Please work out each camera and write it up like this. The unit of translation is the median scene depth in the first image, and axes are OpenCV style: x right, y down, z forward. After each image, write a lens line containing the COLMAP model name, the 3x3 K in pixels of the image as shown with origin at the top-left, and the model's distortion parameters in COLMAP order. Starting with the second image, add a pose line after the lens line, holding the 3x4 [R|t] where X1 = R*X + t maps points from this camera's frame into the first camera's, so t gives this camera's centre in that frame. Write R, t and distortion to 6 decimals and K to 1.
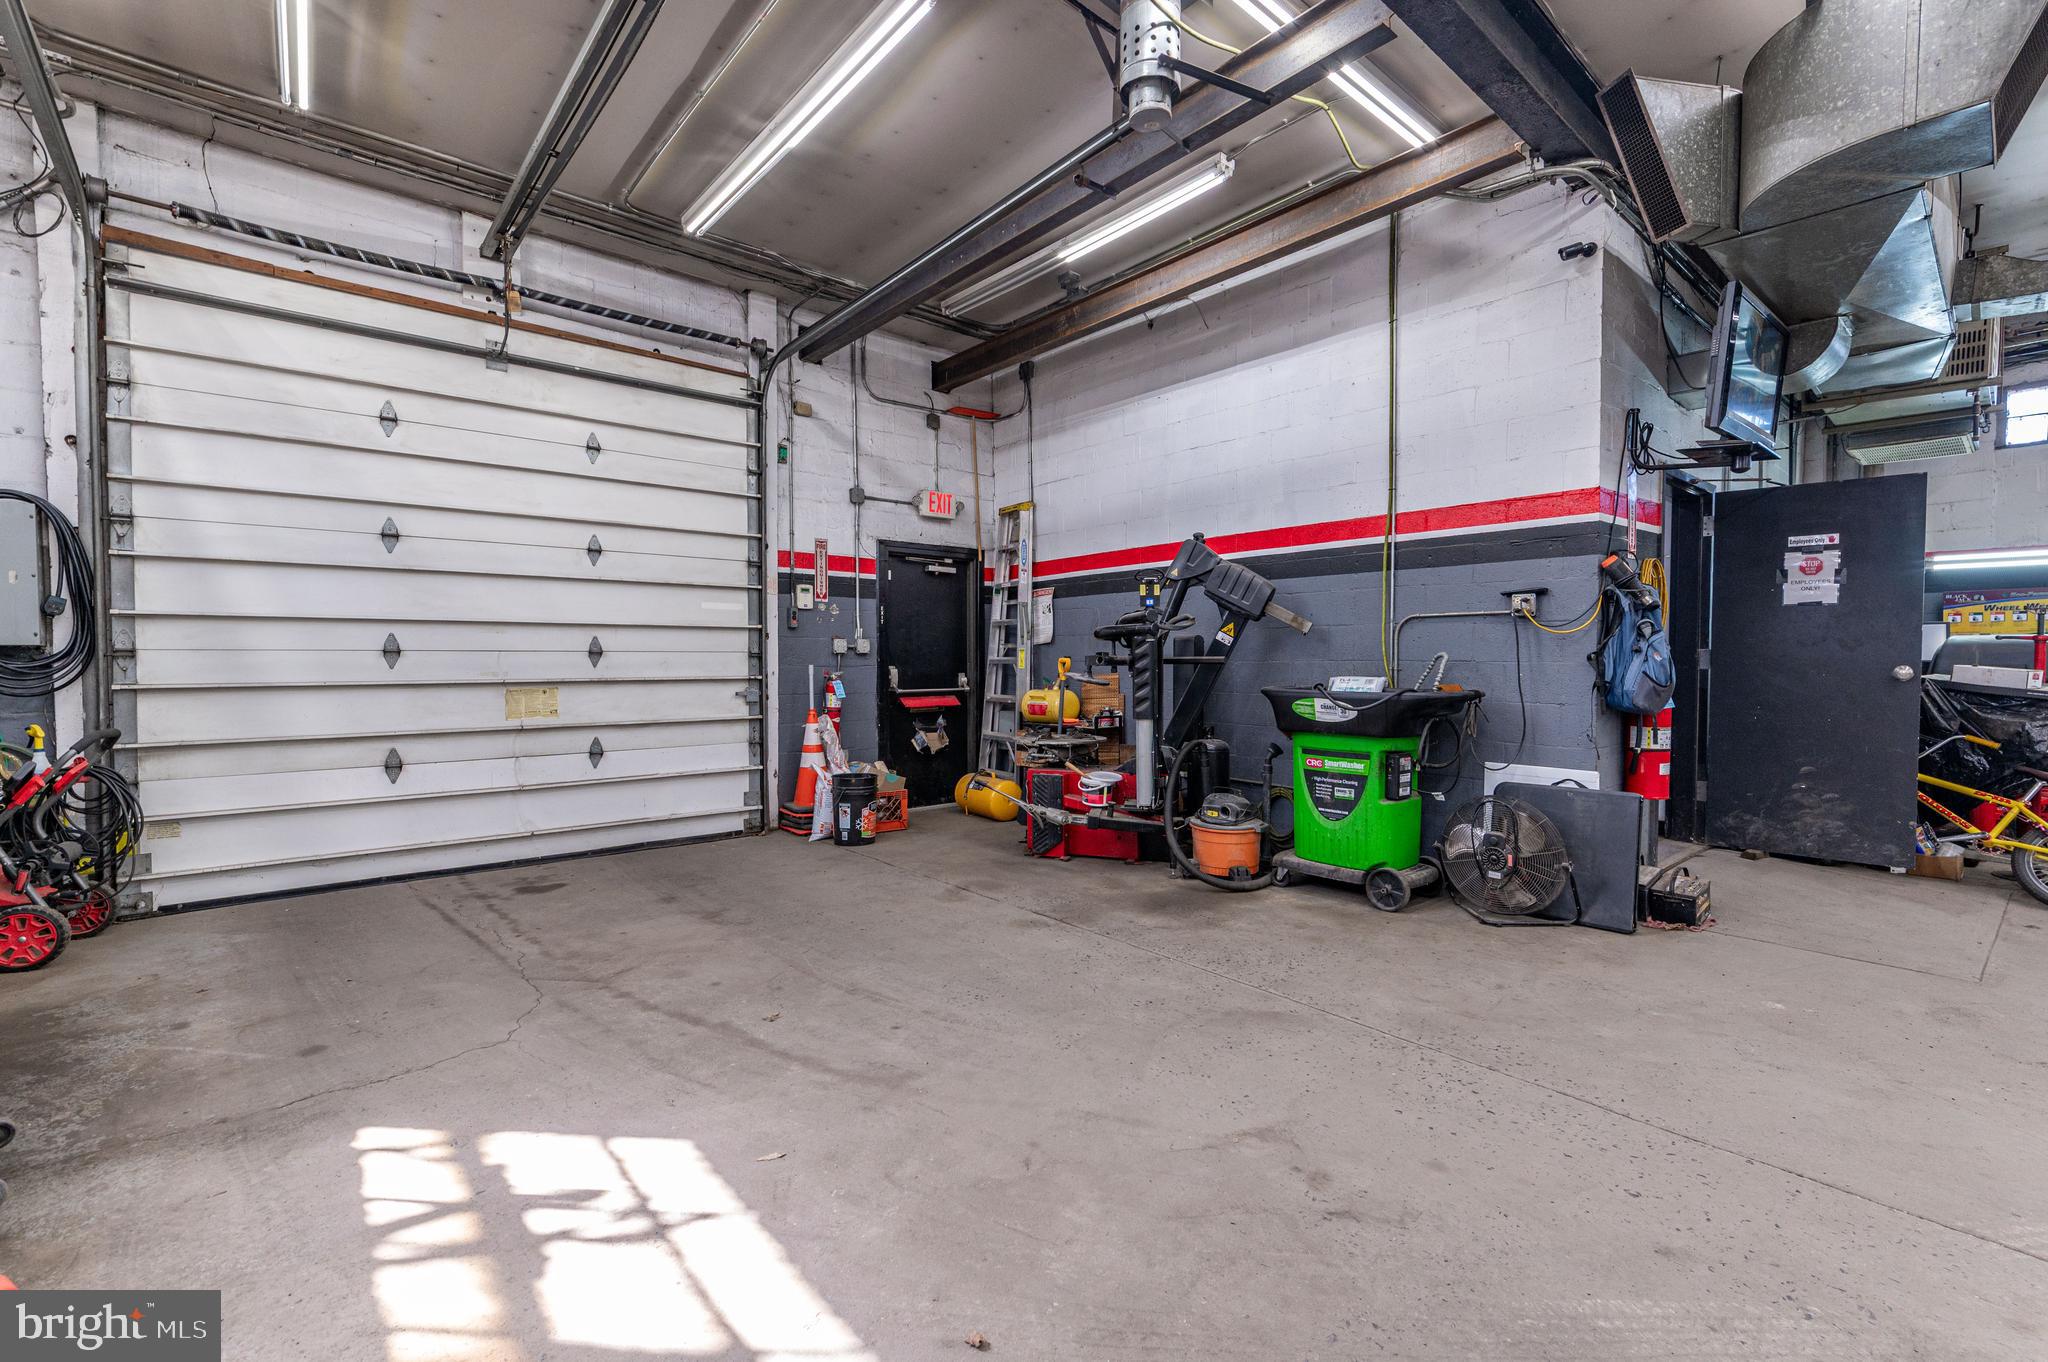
lens RADIAL K [[883.4, 0, 1029.5], [0, 883.4, 681.6], [0, 0, 1]] dist [0.003569, -0.000456]
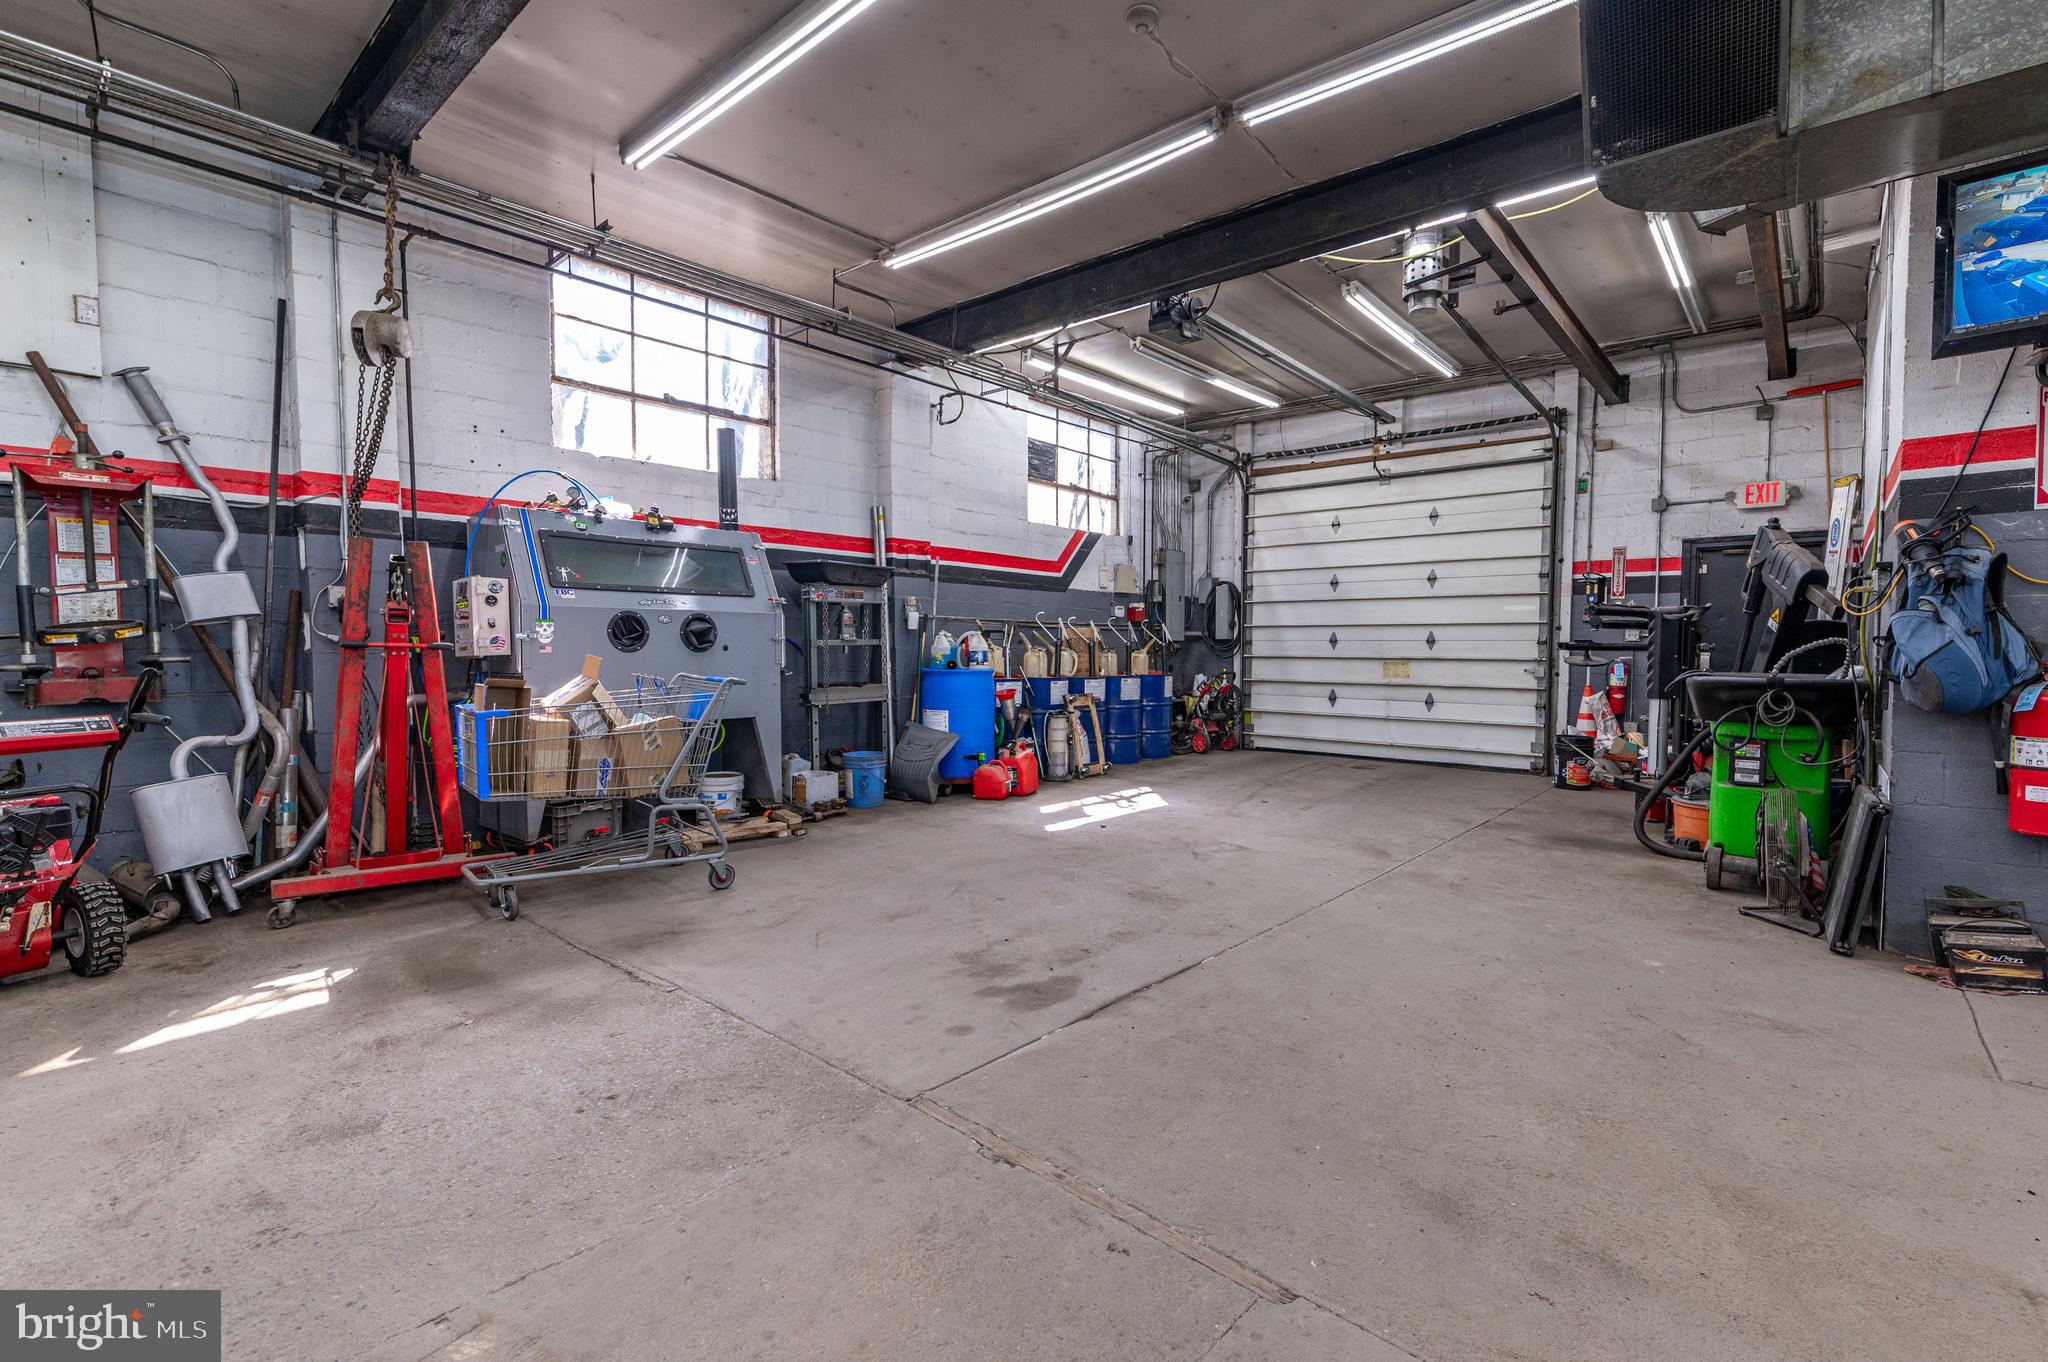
lens RADIAL K [[883.4, 0, 1028.0], [0, 883.4, 681.6], [0, 0, 1]] dist [0.003569, -0.000456]
pose [[0.135635, 0.044887, -0.989742, 1.364186], [-0.028113, 0.998745, 0.041442, -0.006306], [0.990360, 0.022204, 0.136727, 0.049859]]
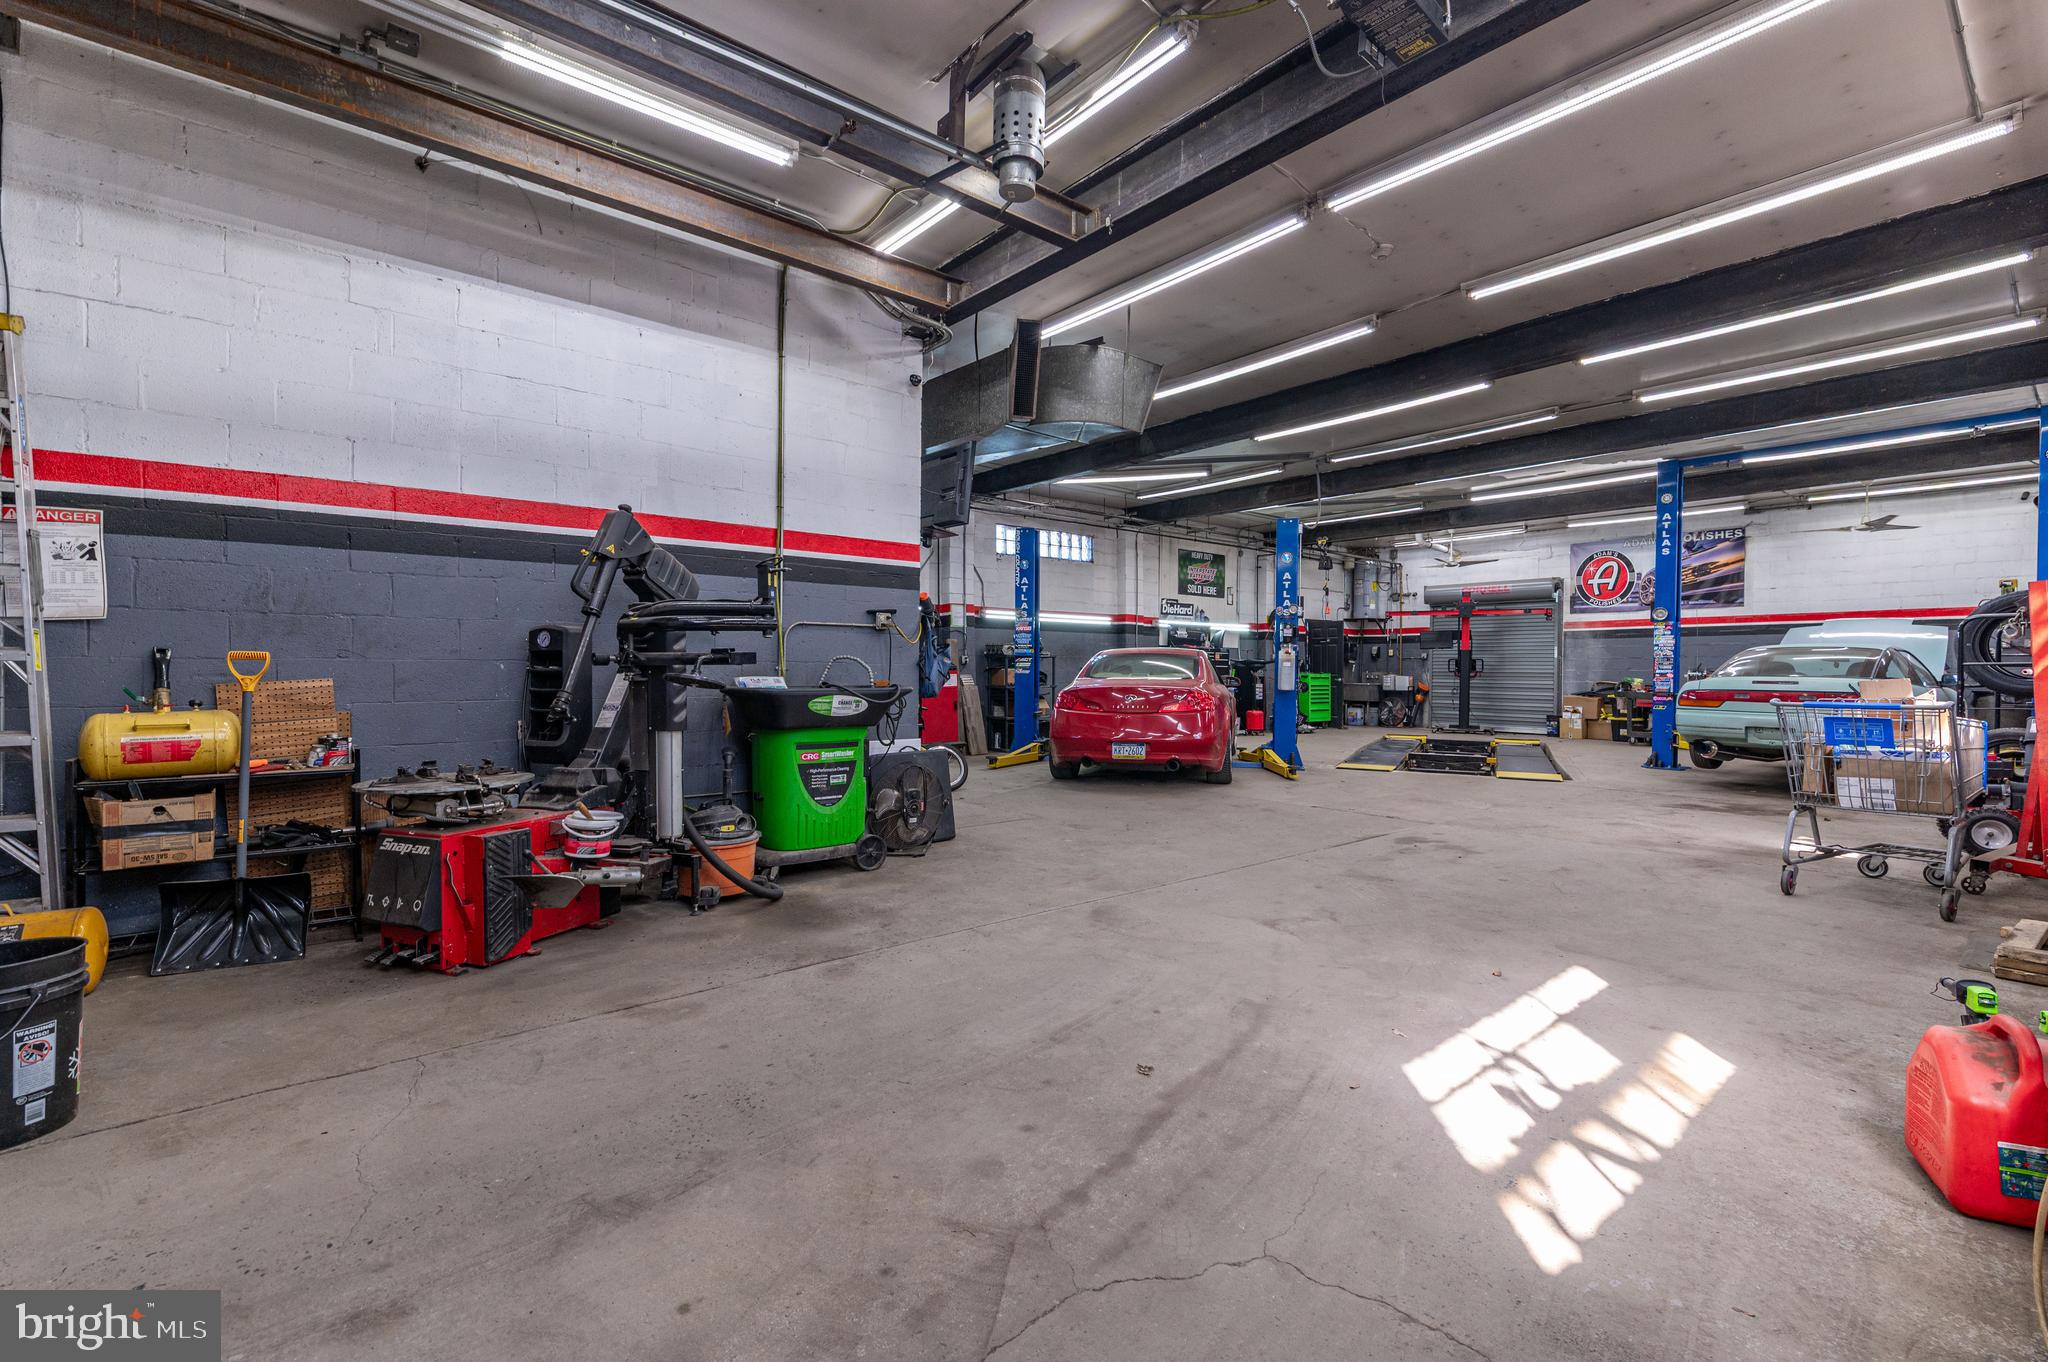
lens RADIAL K [[883.4, 0, 1066.9], [0, 883.4, 671.0], [0, 0, 1]] dist [0.003569, -0.000456]
pose [[-0.021652, -0.000343, 0.999766, -0.809716], [0.021043, 0.999778, 0.000799, -0.006101], [-0.999544, 0.021055, -0.021640, 0.767181]]
